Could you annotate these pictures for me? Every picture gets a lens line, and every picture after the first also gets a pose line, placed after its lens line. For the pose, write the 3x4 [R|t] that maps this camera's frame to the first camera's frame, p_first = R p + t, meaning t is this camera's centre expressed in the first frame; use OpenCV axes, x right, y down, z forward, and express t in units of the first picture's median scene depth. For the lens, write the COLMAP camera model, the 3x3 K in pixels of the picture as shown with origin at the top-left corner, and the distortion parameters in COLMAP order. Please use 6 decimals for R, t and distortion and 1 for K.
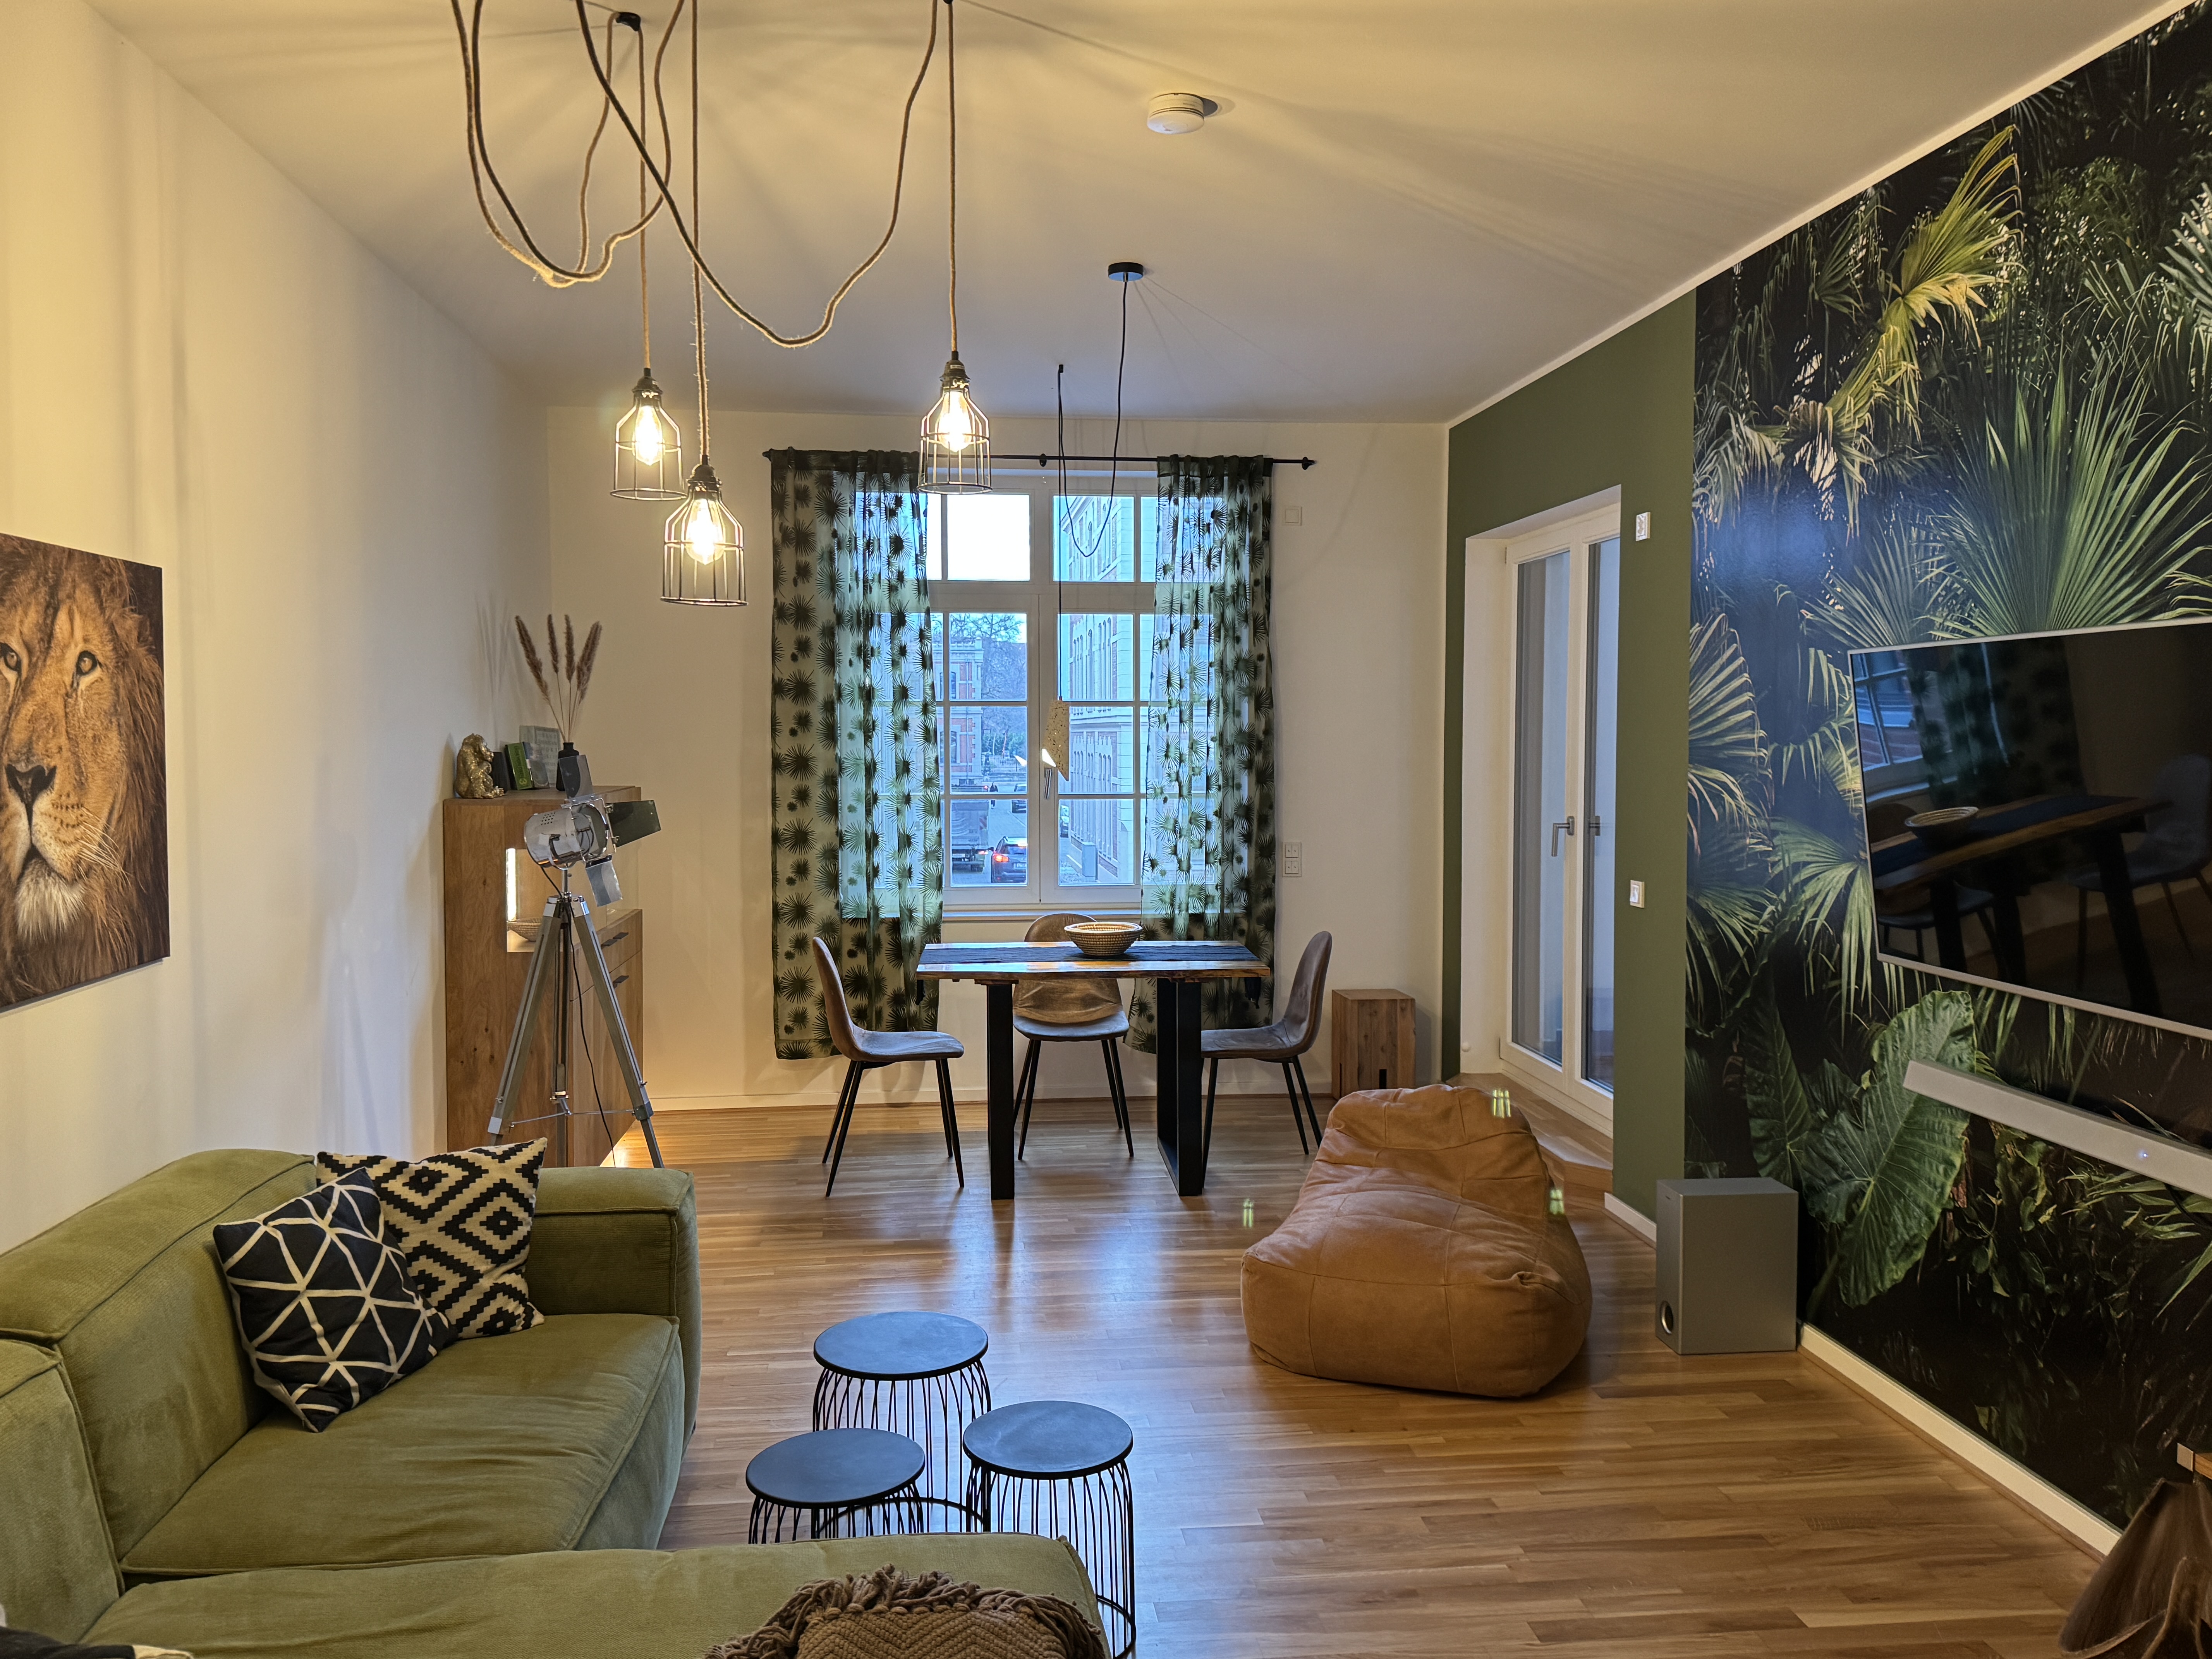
lens RADIAL K [[1664.9, 0, 1110.4], [0, 1664.9, 814.7], [0, 0, 1]] dist [0.078957, -0.111885]
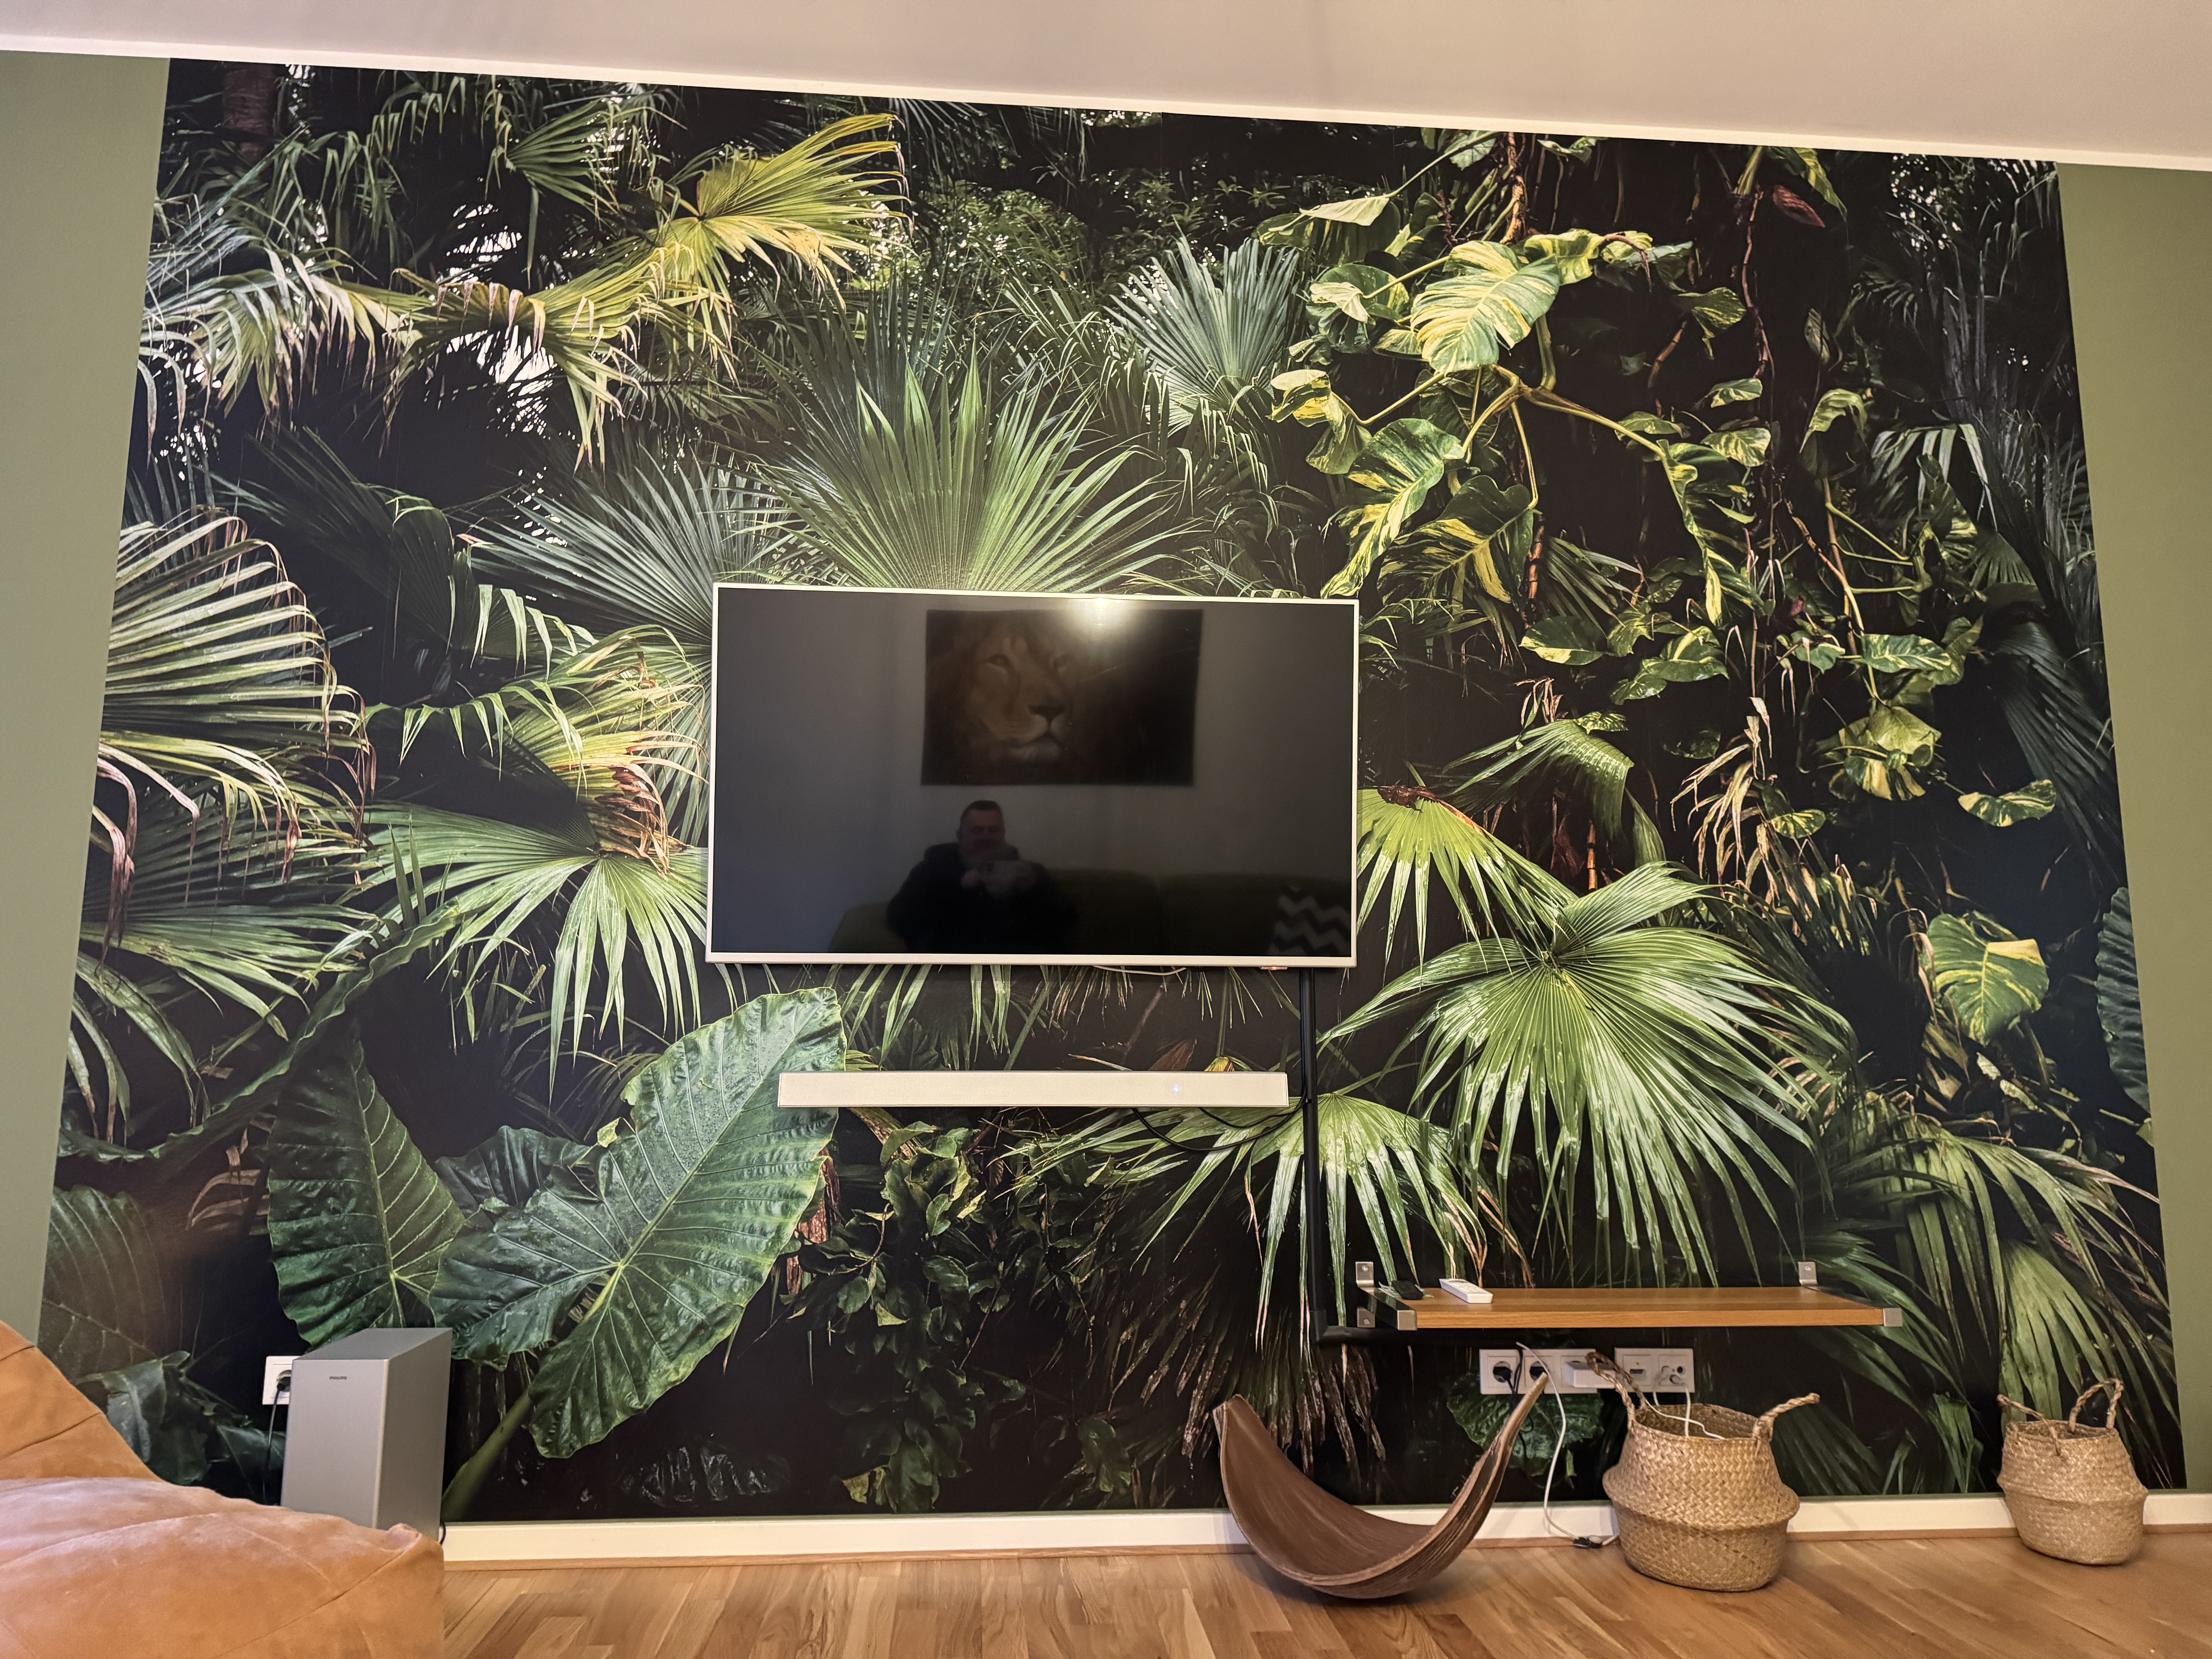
lens RADIAL K [[1539.9, 0, 1119.2], [0, 1539.9, 807.8], [0, 0, 1]] dist [0.029813, -0.038803]
pose [[0.023891, 0.157449, 0.987238, -0.296369], [0.041508, 0.986512, -0.158338, 0.144719], [-0.998852, 0.044761, 0.017033, 0.819676]]
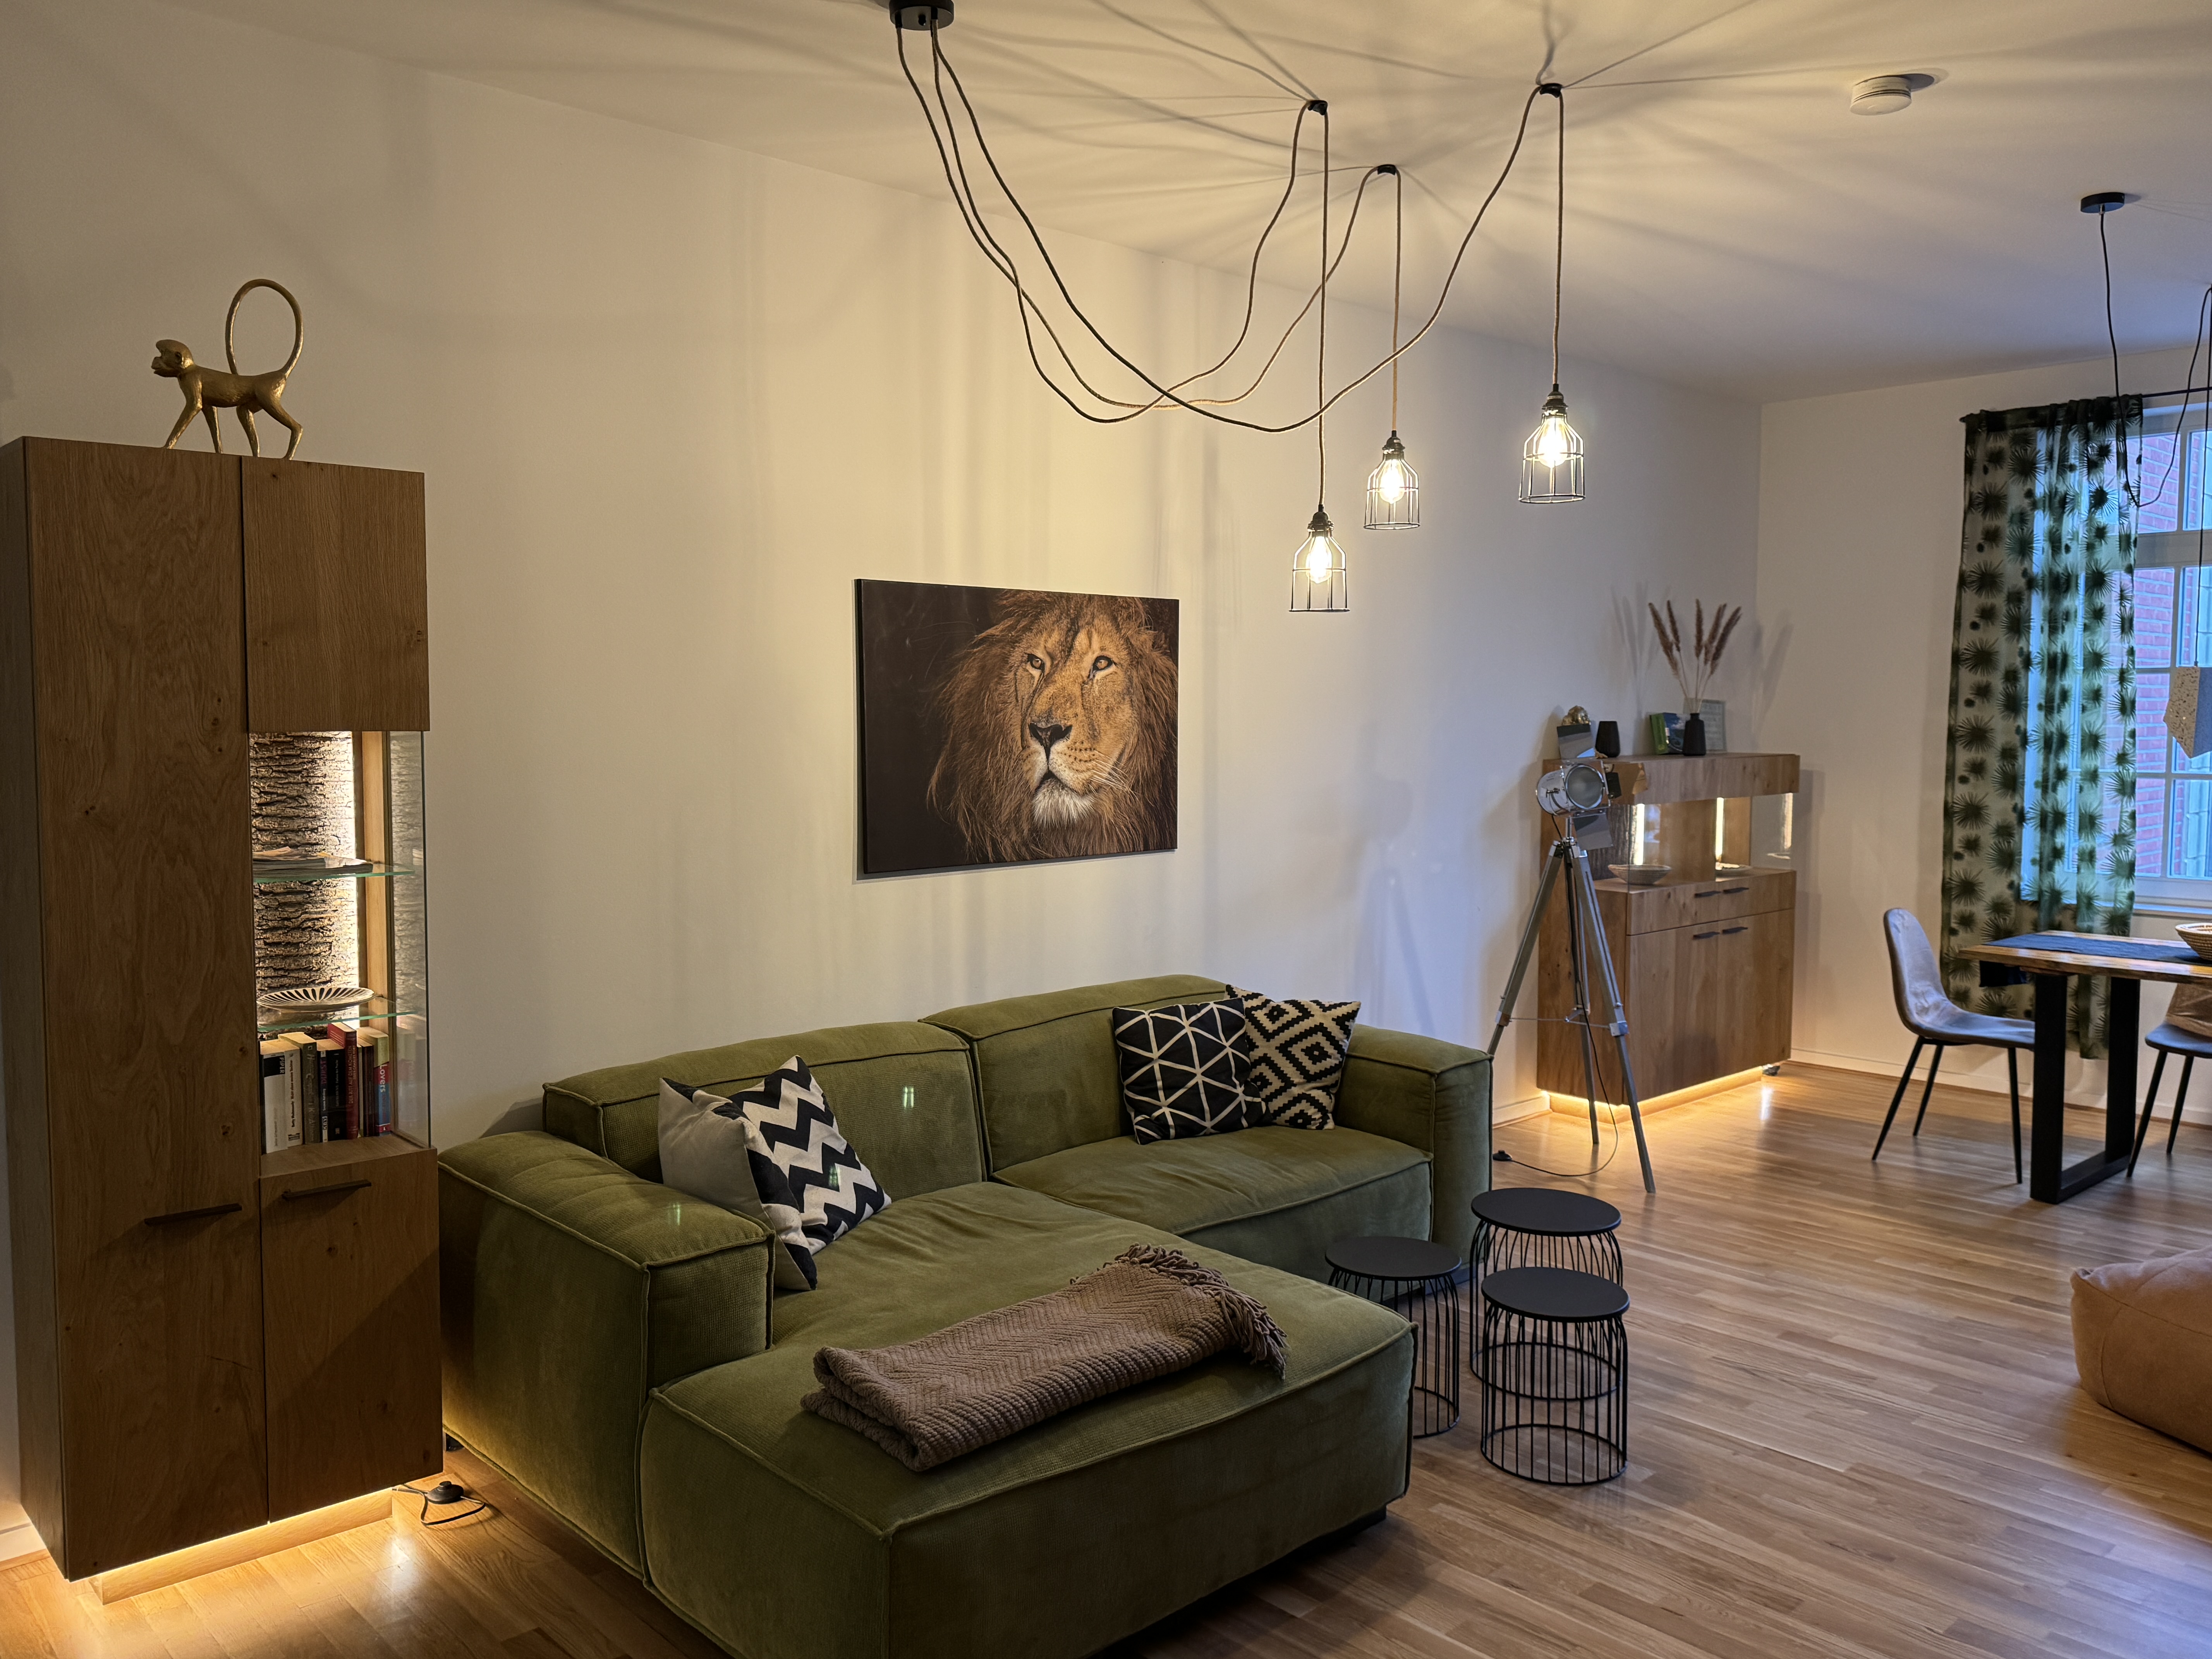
lens RADIAL K [[1664.9, 0, 1122.5], [0, 1664.9, 815.6], [0, 0, 1]] dist [0.078957, -0.111885]
pose [[0.606764, 0.050926, -0.793249, 0.579282], [-0.038276, 0.998660, 0.034836, 0.001509], [0.793960, 0.009226, 0.607901, 0.020152]]
